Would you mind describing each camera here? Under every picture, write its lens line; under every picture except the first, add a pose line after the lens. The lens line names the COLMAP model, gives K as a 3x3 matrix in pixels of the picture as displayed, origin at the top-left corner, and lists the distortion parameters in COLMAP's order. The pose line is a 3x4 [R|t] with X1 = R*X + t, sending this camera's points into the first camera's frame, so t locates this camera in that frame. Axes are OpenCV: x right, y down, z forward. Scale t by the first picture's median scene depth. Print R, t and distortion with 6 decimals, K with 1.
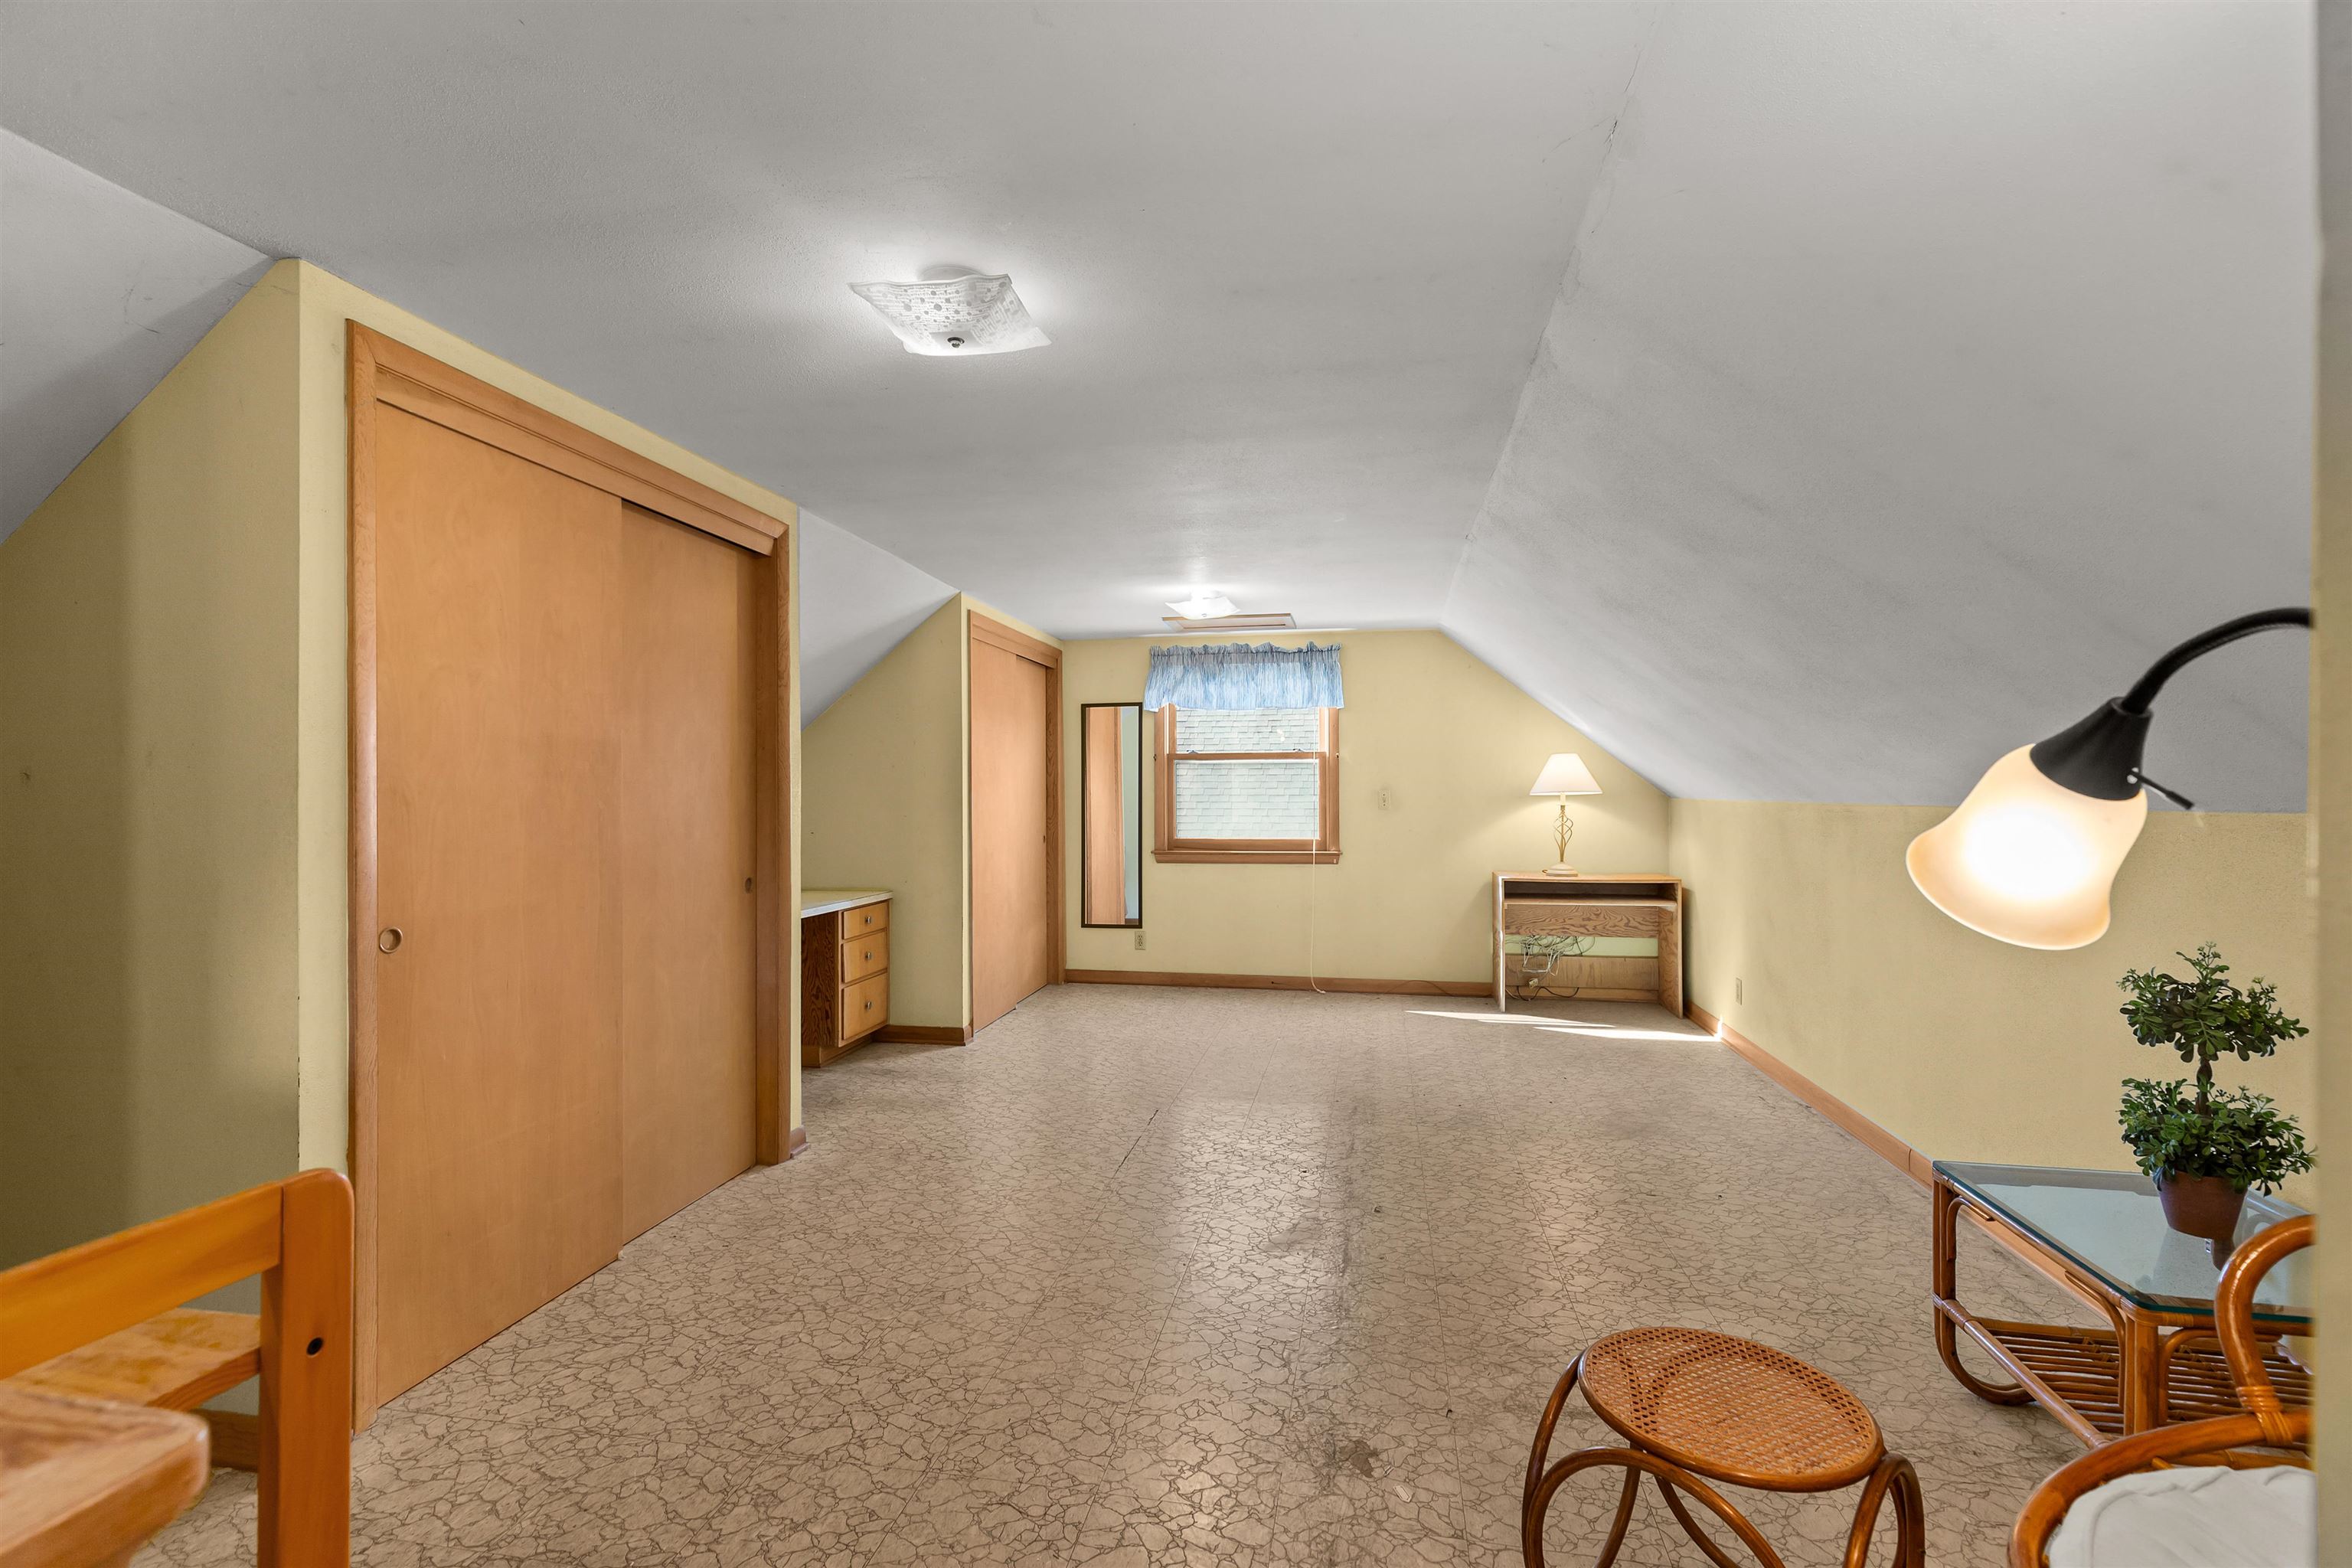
lens RADIAL K [[1053.5, 0, 1175.1], [0, 1053.5, 791.3], [0, 0, 1]] dist [0.009763, -0.004281]
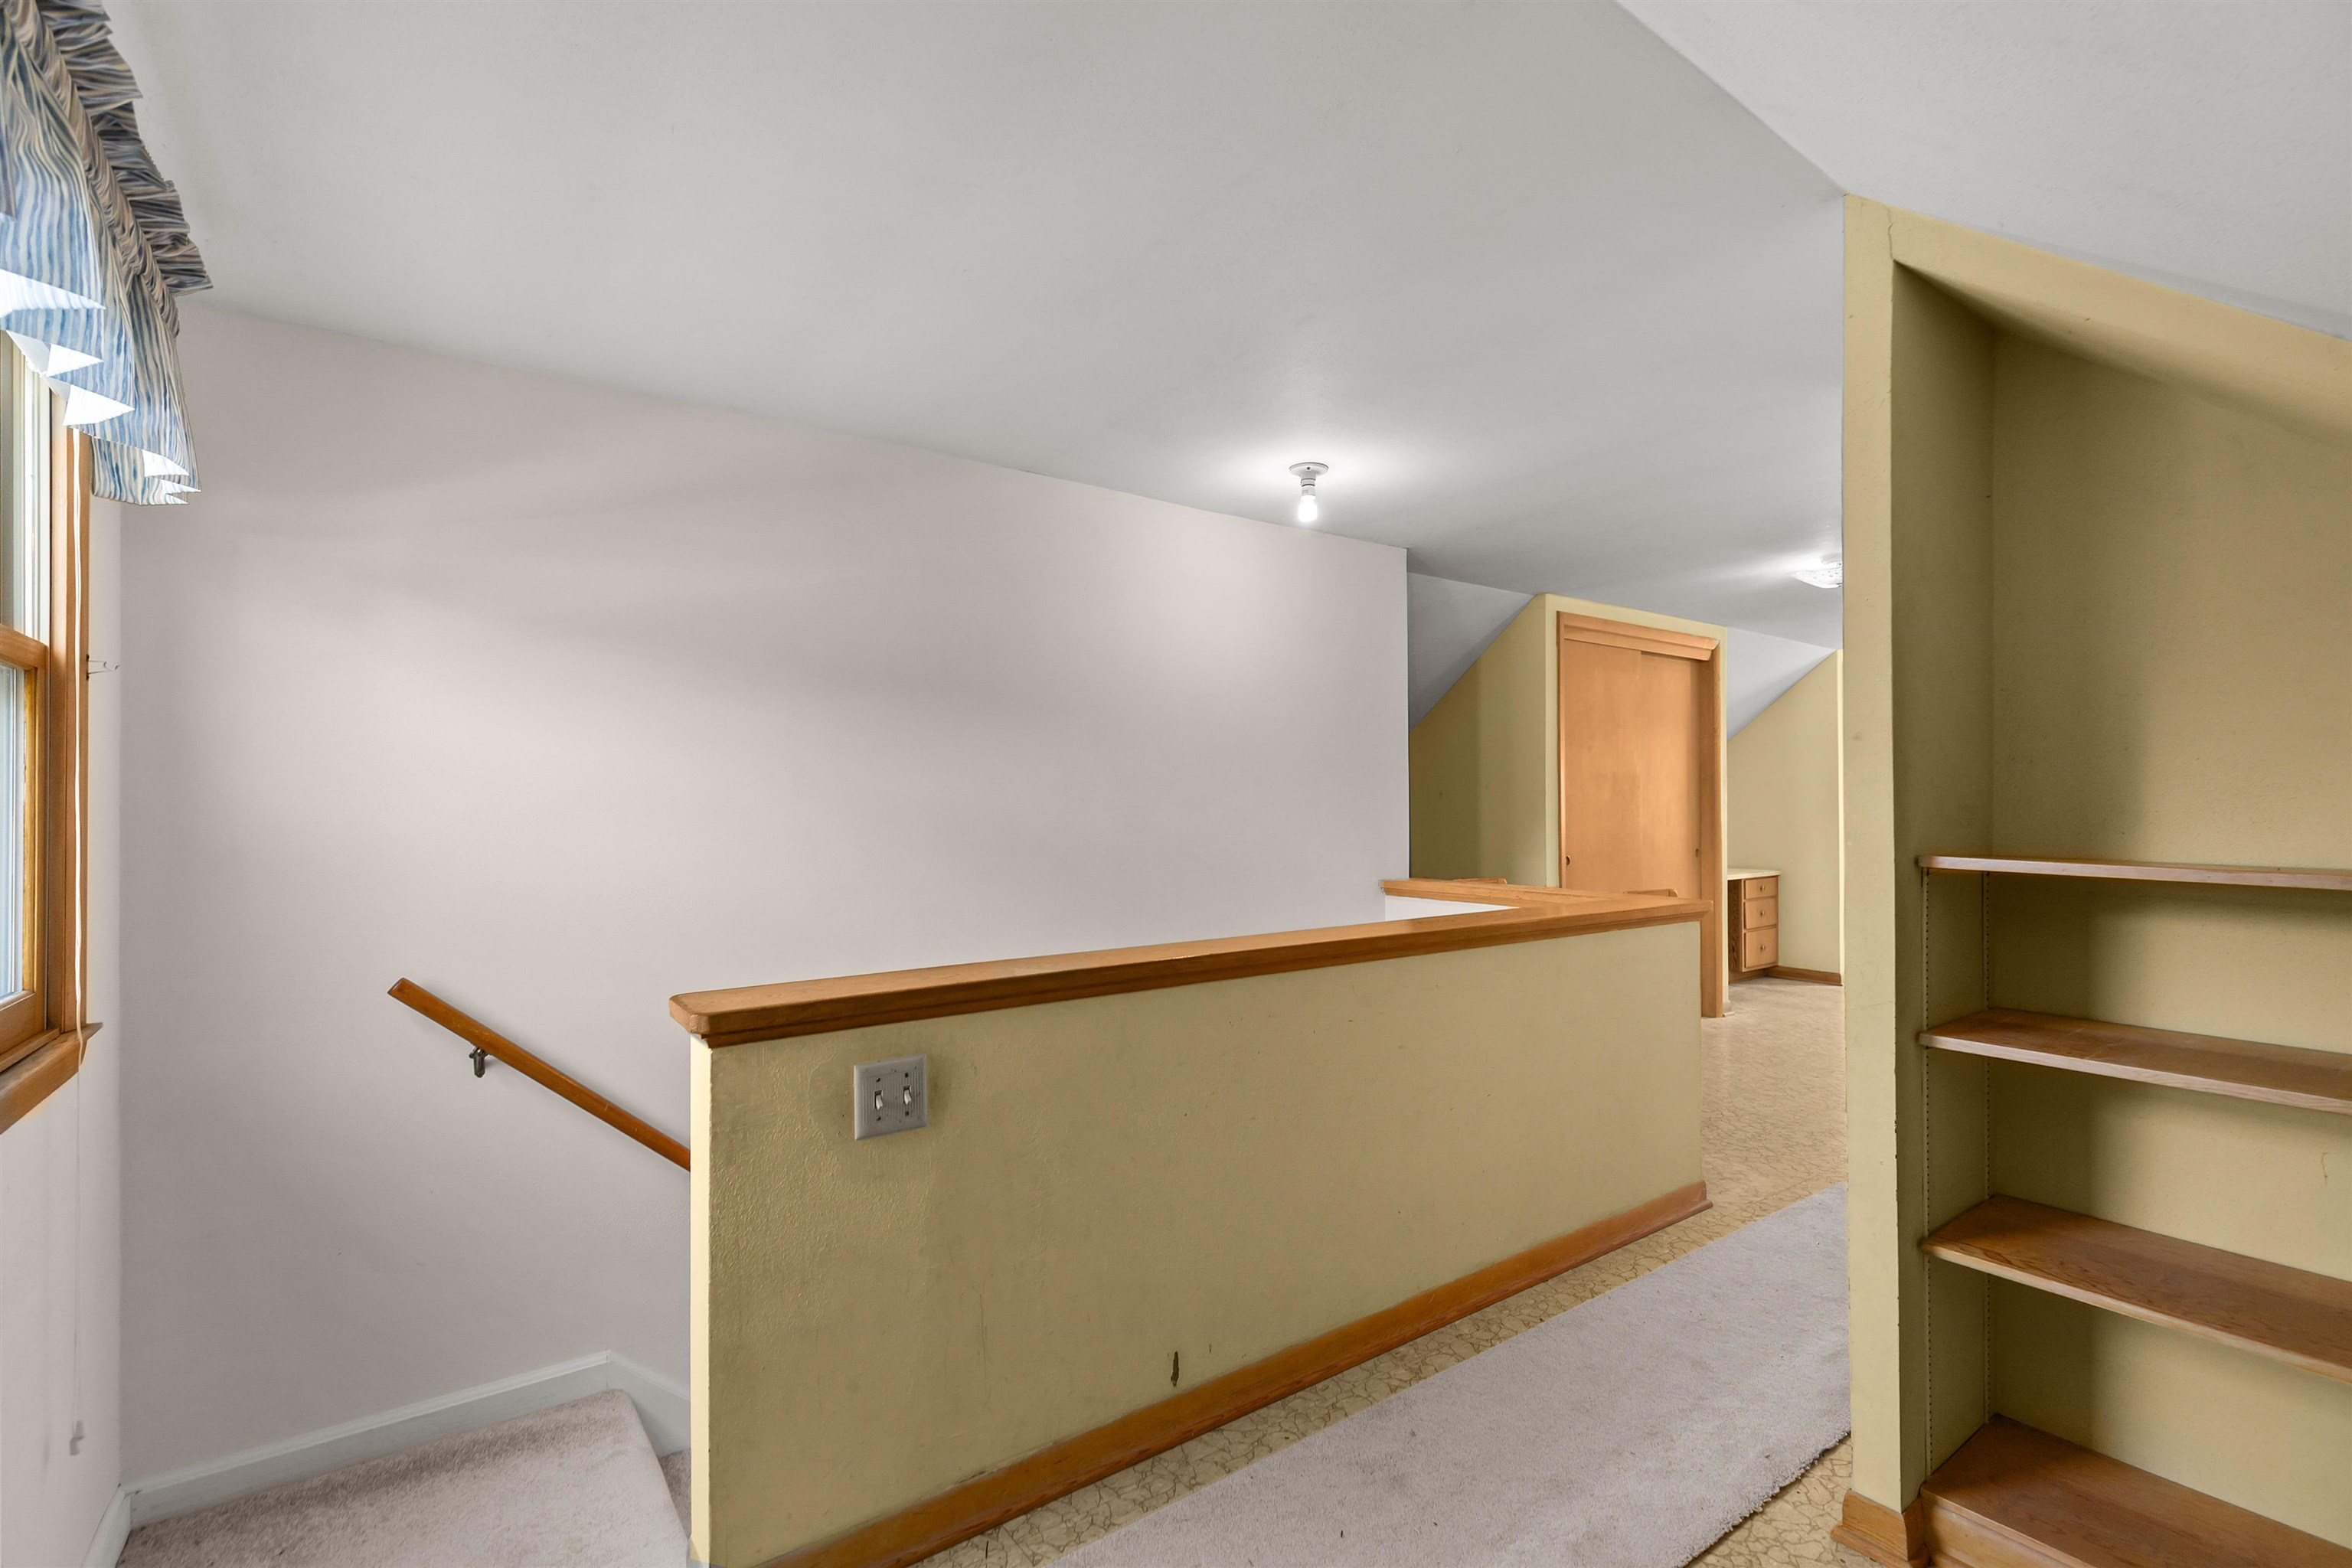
lens RADIAL K [[1057.8, 0, 1172.7], [0, 1057.8, 794.0], [0, 0, 1]] dist [0.009843, -0.001229]
pose [[0.730555, -0.001580, -0.682852, 0.150653], [0.000419, 0.999998, -0.001866, -0.005289], [0.682853, 0.001077, 0.730555, -0.833764]]
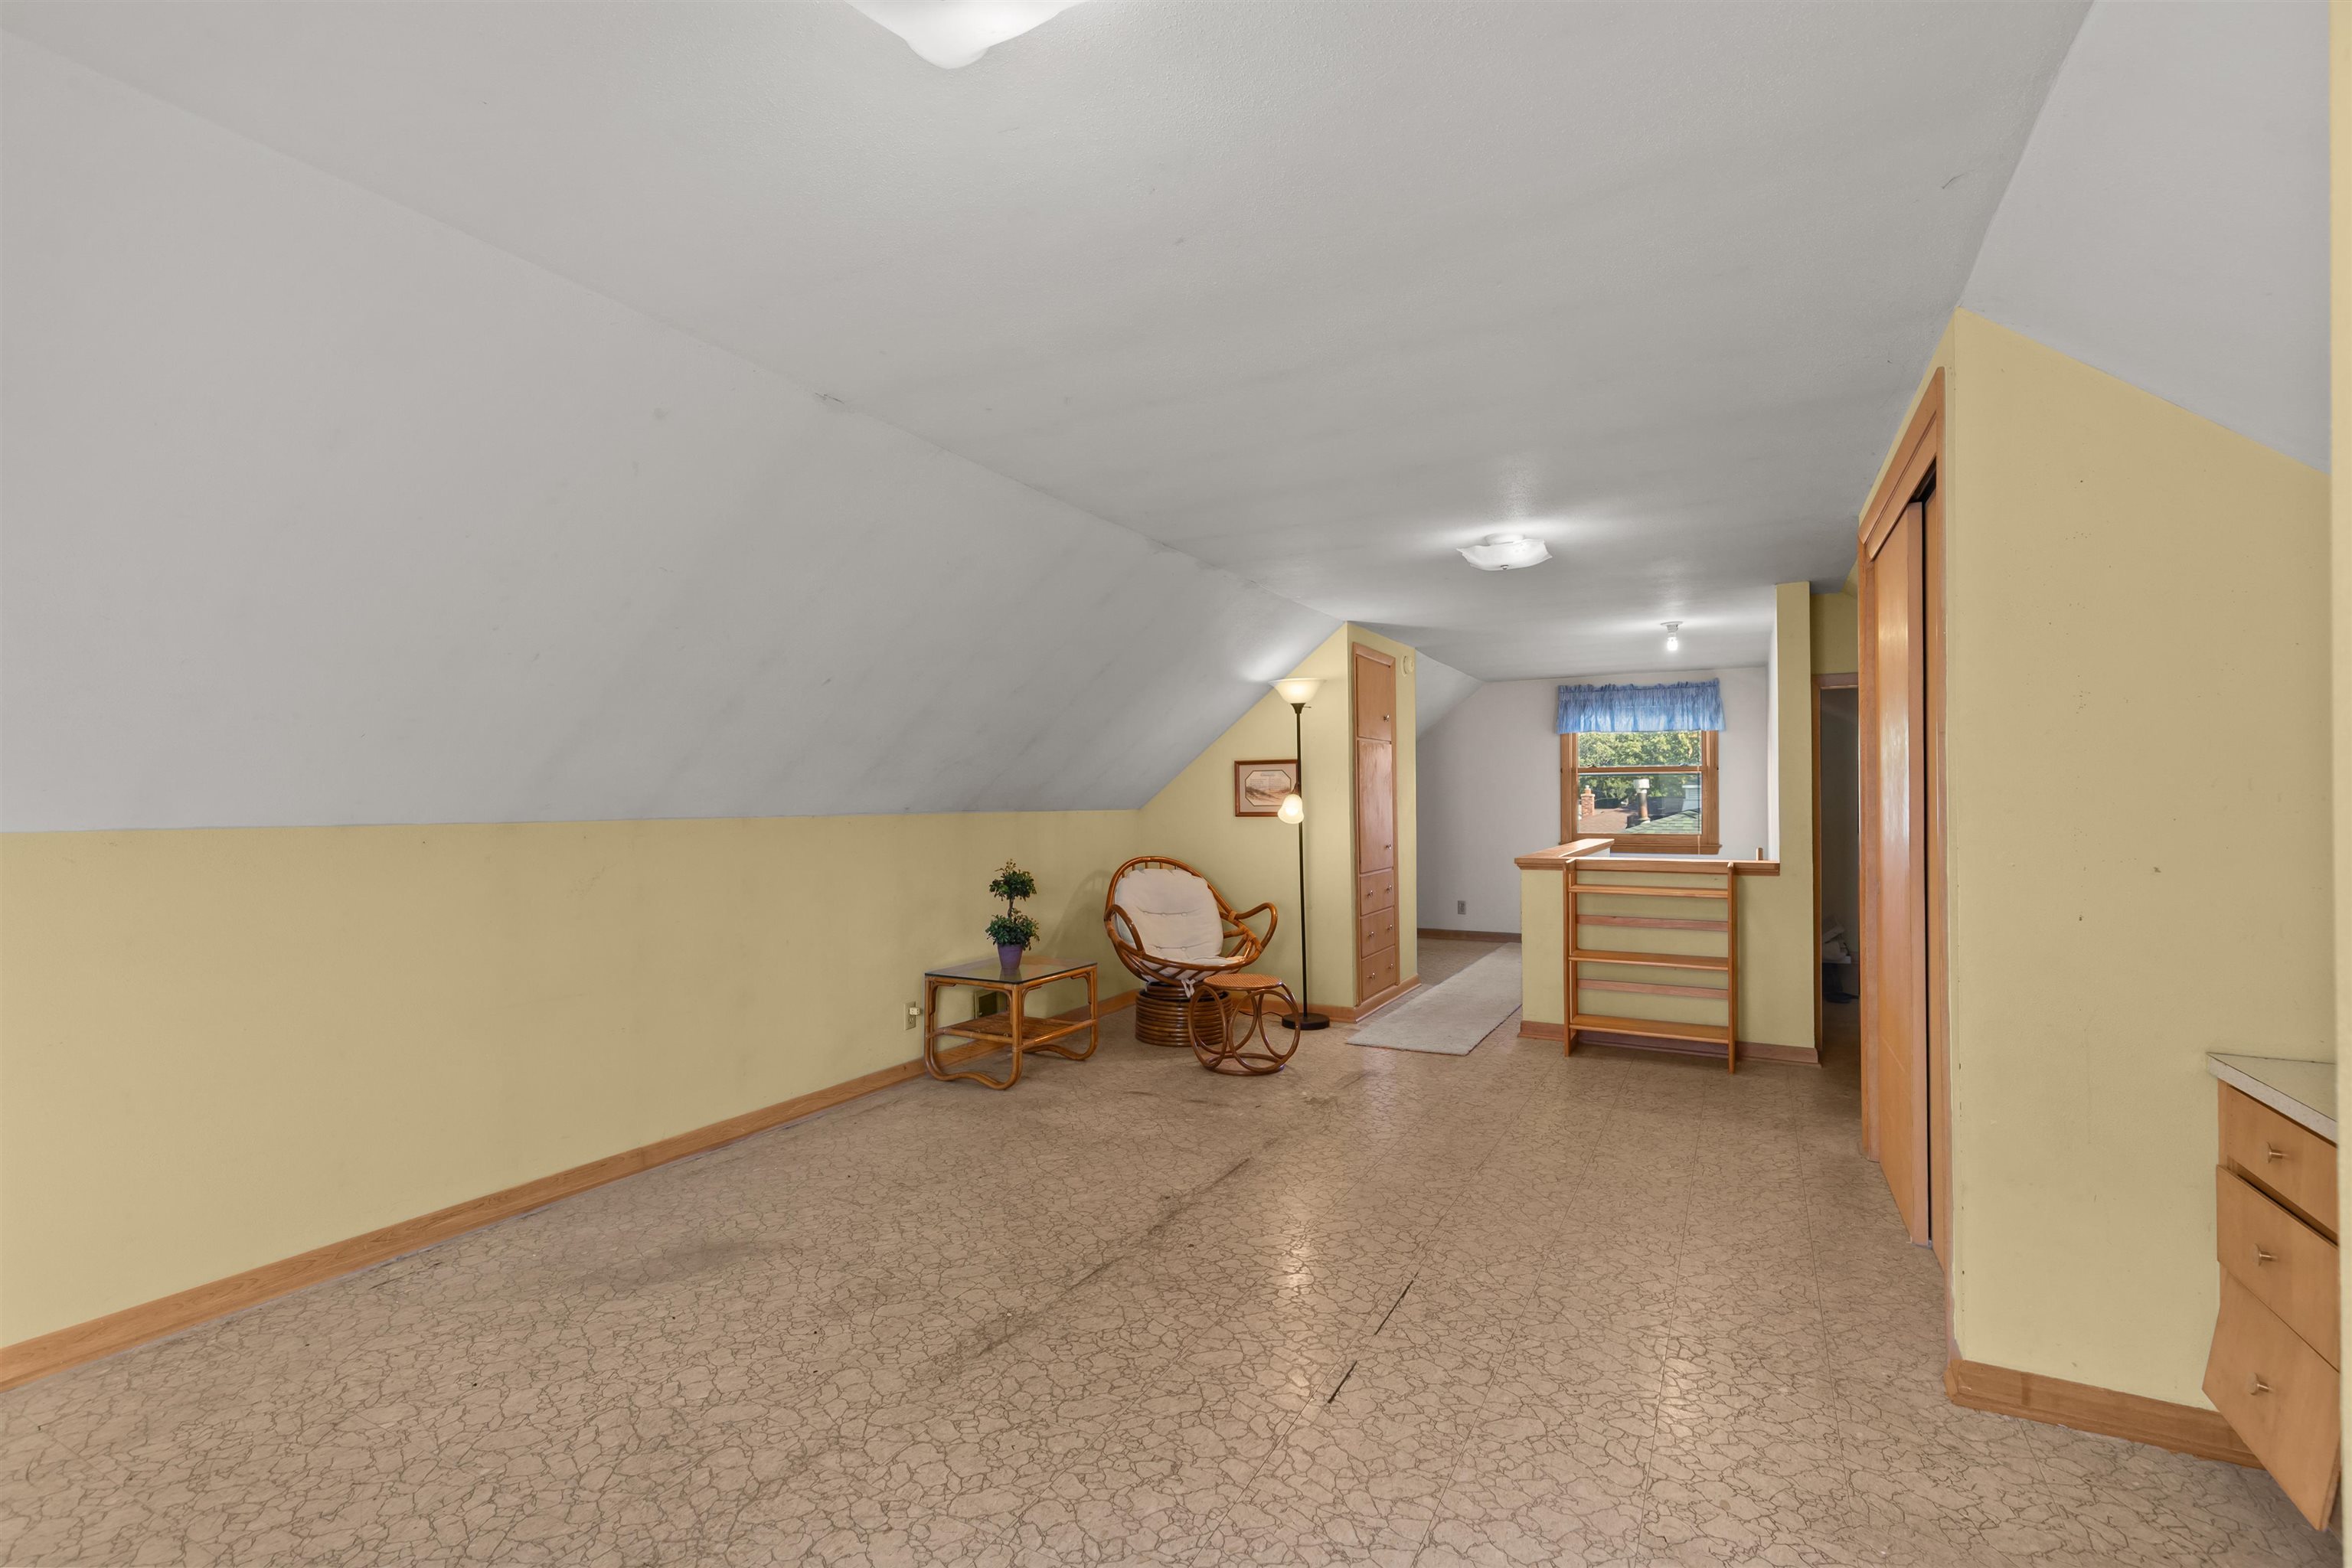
lens RADIAL K [[1057.8, 0, 1172.7], [0, 1057.8, 794.0], [0, 0, 1]] dist [0.009843, -0.001229]
pose [[-0.952791, 0.011337, 0.303416, -0.121168], [0.008453, 0.999906, -0.010819, 0.004924], [-0.303510, -0.007743, -0.952797, 1.738859]]
